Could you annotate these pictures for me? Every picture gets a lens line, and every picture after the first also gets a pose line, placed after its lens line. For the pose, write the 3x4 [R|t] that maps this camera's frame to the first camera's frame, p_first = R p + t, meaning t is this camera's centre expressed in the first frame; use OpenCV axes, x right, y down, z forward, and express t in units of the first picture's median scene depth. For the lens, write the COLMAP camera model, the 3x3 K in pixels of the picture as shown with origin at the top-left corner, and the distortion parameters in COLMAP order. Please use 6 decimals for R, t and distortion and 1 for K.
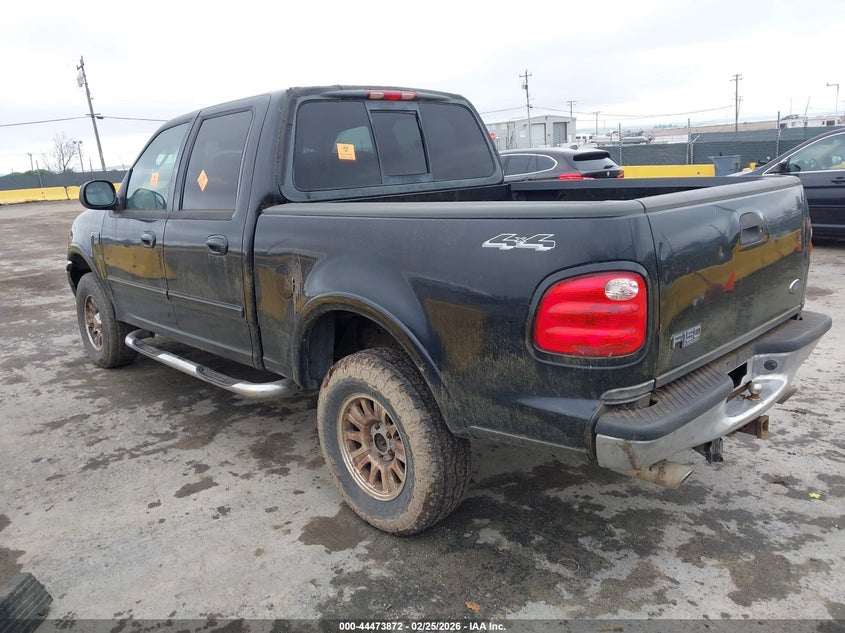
lens RADIAL K [[661.2, 0, 422.5], [0, 661.2, 316.5], [0, 0, 1]] dist [0.006646, 0.004883]
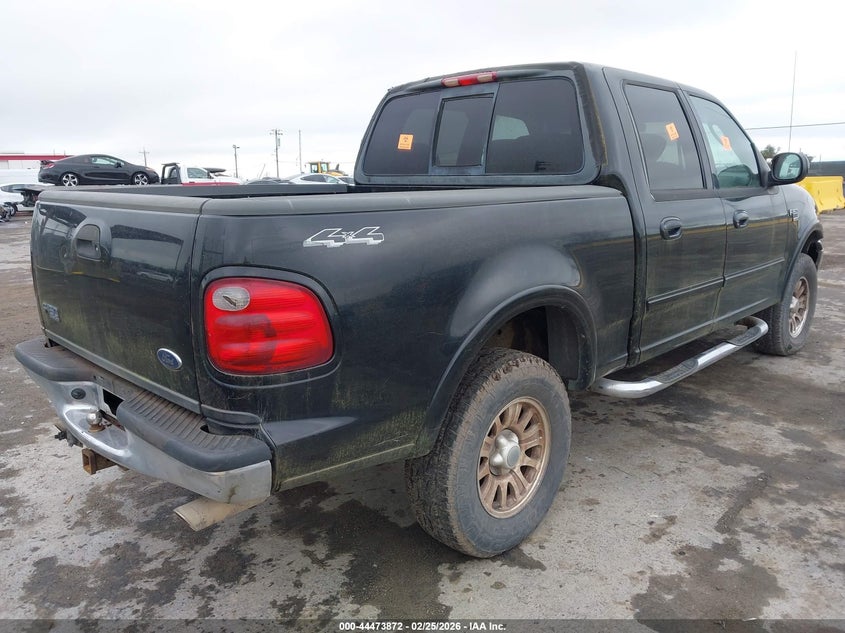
lens RADIAL K [[661.2, 0, 422.5], [0, 661.2, 316.5], [0, 0, 1]] dist [0.006646, 0.004883]
pose [[0.037150, 0.264261, -0.963735, 0.941418], [-0.216522, 0.943620, 0.250399, -0.240544], [0.975571, 0.199368, 0.092274, 0.922467]]
